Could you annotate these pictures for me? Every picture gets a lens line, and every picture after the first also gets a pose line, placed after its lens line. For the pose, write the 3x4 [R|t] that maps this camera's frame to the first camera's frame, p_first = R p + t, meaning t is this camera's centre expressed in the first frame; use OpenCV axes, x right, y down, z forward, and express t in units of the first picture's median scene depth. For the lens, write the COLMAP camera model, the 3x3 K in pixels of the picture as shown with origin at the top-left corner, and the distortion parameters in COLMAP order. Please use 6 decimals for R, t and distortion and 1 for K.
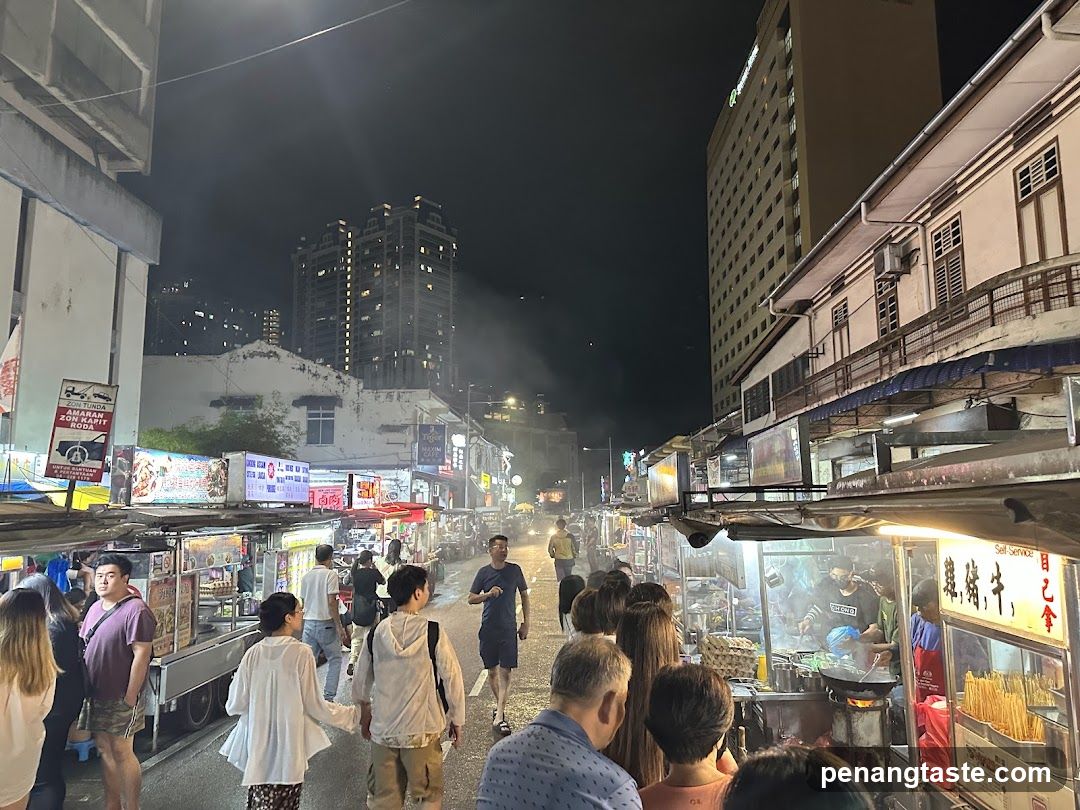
lens RADIAL K [[763.9, 0, 533.8], [0, 763.9, 419.9], [0, 0, 1]] dist [0.031445, -0.046227]
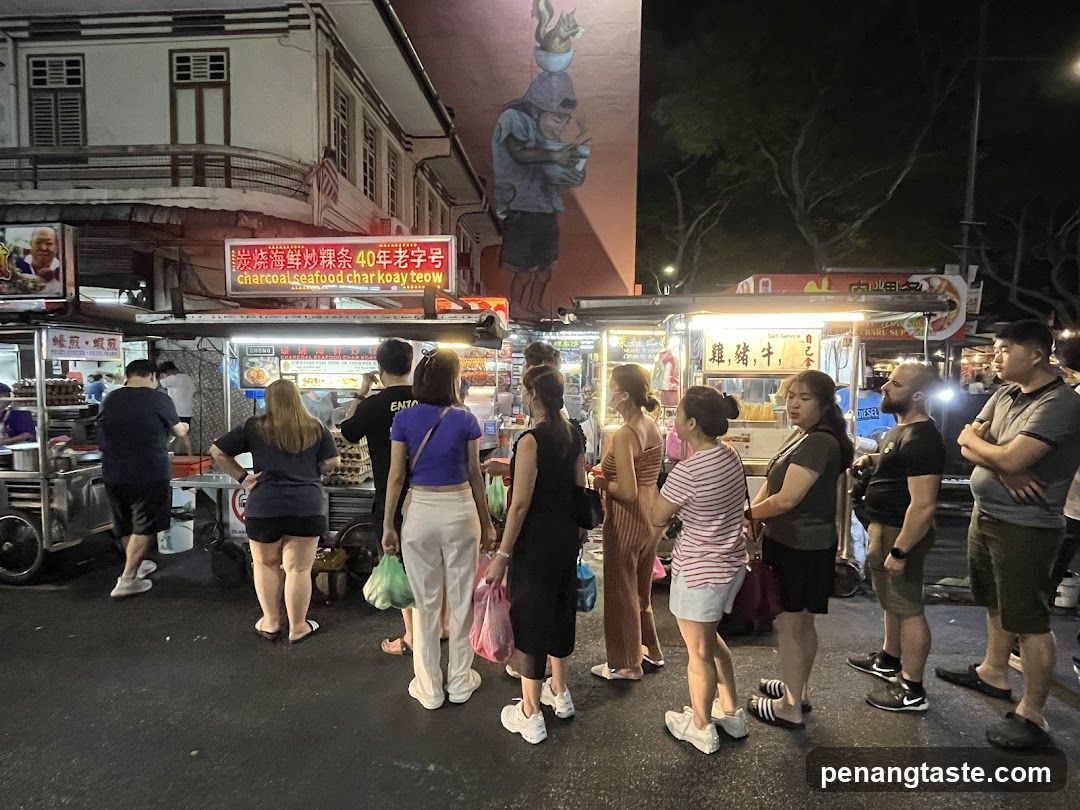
lens RADIAL K [[557.6, 0, 555.7], [0, 557.6, 413.3], [0, 0, 1]] dist [-0.007098, -0.000141]
pose [[0.024386, -0.065869, 0.997530, -0.232333], [-0.129177, 0.989254, 0.068480, 0.083085], [-0.991322, -0.130528, 0.015616, 0.362296]]
